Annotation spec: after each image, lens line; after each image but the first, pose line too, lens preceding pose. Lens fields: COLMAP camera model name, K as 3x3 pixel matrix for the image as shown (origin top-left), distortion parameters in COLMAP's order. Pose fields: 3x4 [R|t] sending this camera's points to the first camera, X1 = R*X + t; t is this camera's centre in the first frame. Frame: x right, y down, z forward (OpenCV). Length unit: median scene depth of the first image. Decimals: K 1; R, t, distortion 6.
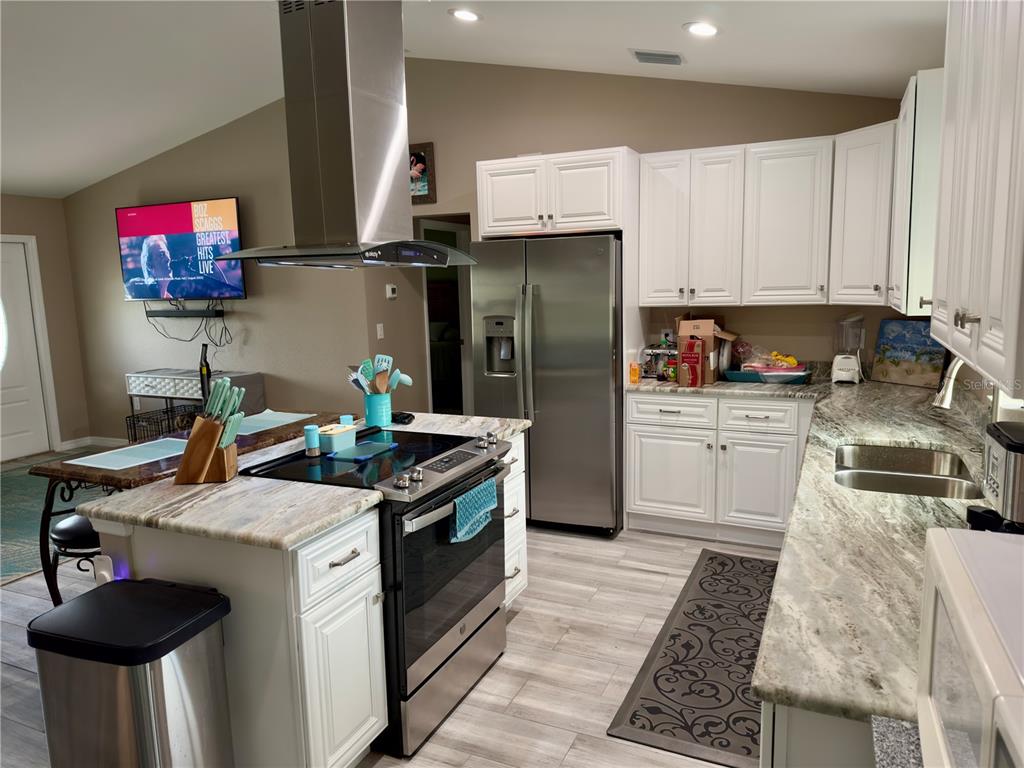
lens RADIAL K [[707.5, 0, 512.0], [0, 707.5, 384.0], [0, 0, 1]] dist [0.120880, -0.169939]
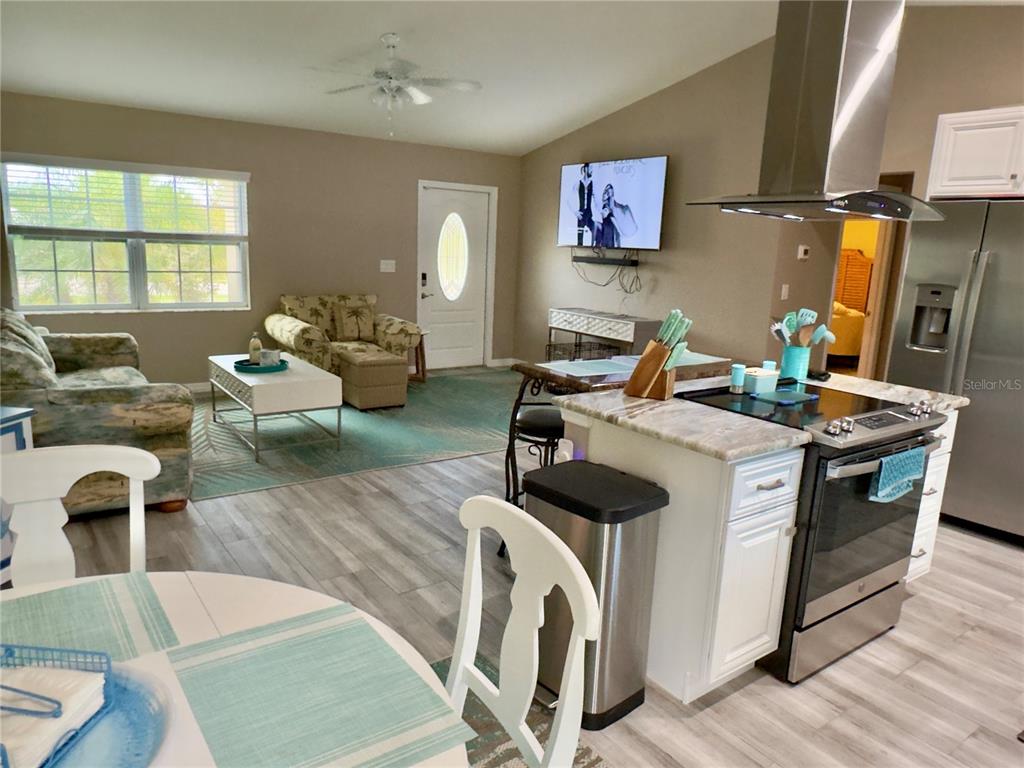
lens RADIAL K [[706.2, 0, 512.0], [0, 706.2, 384.0], [0, 0, 1]] dist [-0.009414, 0.002284]
pose [[0.867934, 0.159170, -0.470485, -0.076379], [-0.134603, 0.987190, 0.085667, 0.043103], [0.478094, -0.011025, 0.878240, -0.095262]]
